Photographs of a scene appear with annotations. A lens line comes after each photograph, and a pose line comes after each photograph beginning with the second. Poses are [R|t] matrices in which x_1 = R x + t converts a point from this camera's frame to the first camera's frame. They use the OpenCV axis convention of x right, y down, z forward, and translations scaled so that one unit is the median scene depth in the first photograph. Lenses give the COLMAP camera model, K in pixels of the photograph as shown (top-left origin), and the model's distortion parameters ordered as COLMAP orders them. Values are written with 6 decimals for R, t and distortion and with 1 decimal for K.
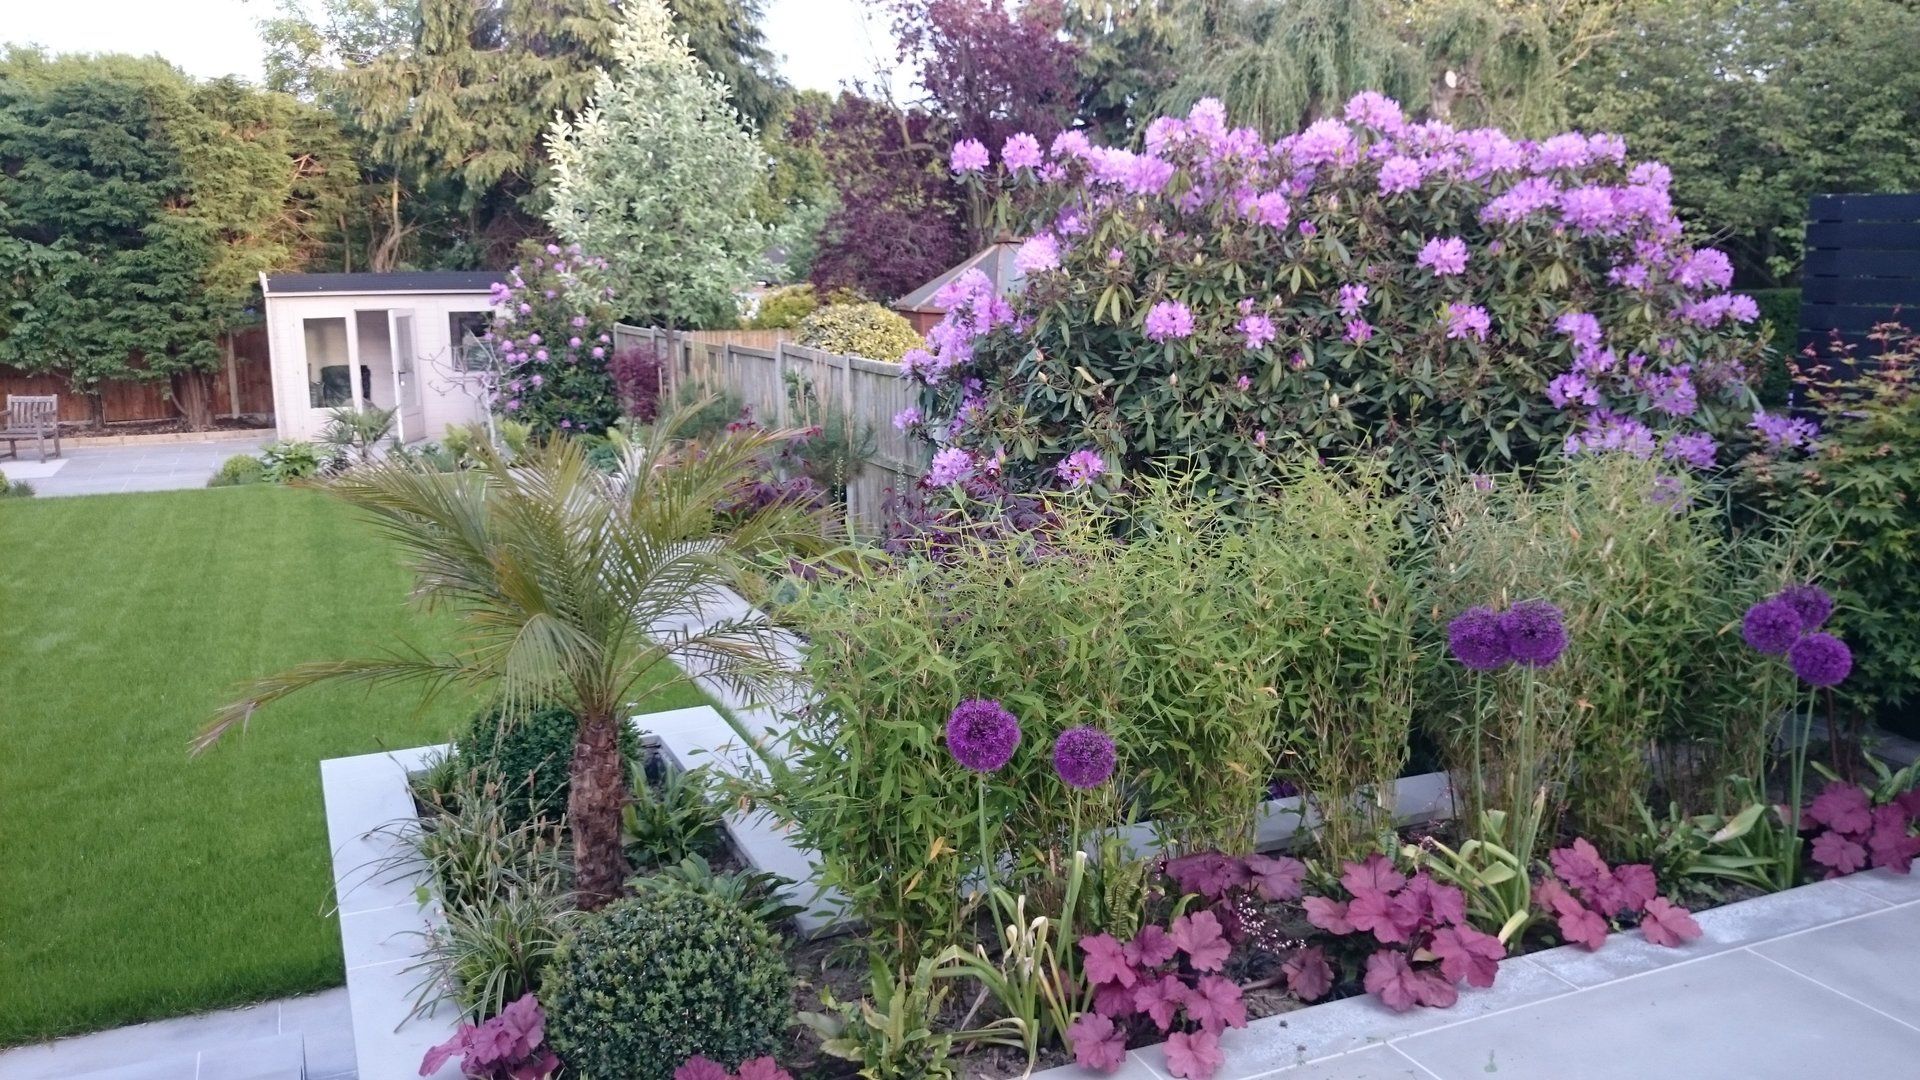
lens RADIAL K [[1494.3, 0, 960.5], [0, 1494.3, 557.8], [0, 0, 1]] dist [-0.005871, -0.000764]
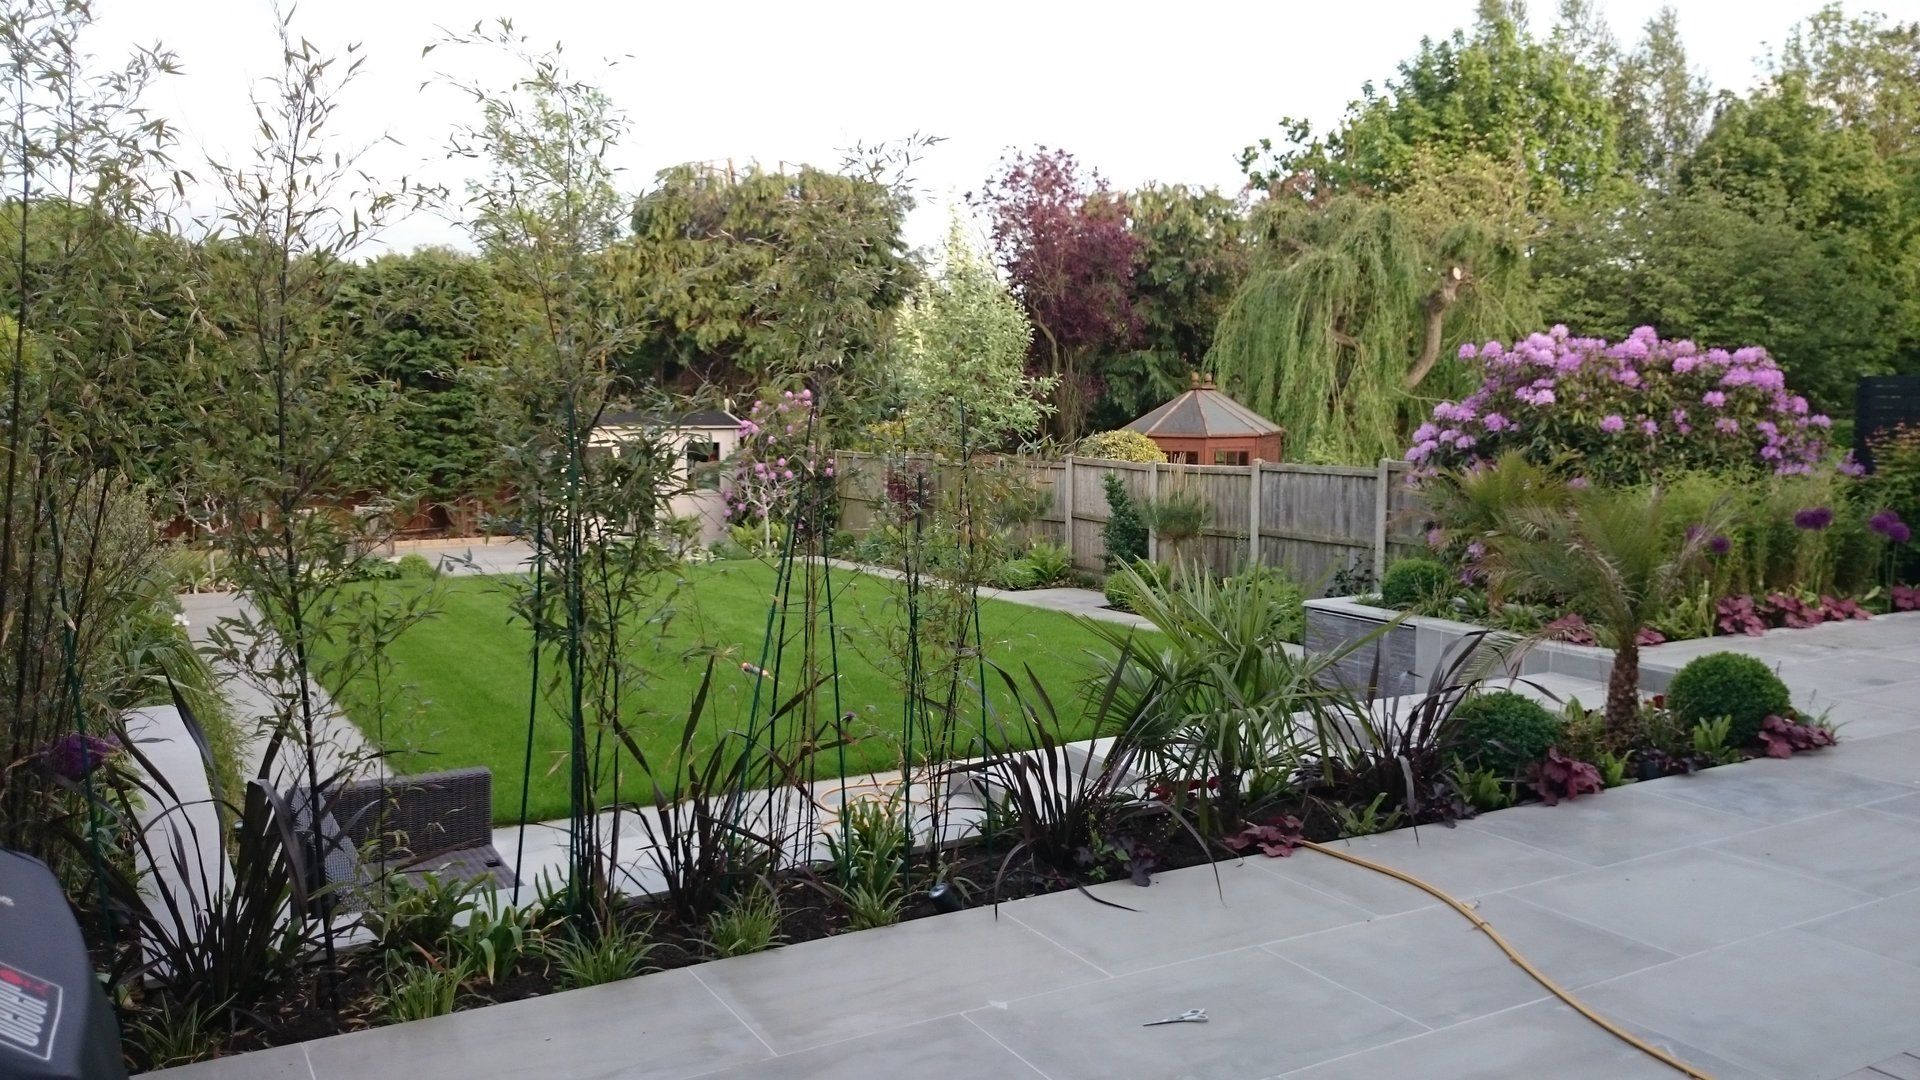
lens RADIAL K [[1501.8, 0, 911.4], [0, 1501.8, 601.3], [0, 0, 1]] dist [0.052733, -0.086550]
pose [[0.996540, -0.006875, 0.082832, -0.272352], [0.012477, 0.997654, -0.067310, 0.063666], [-0.082175, 0.068111, 0.994288, -0.303849]]
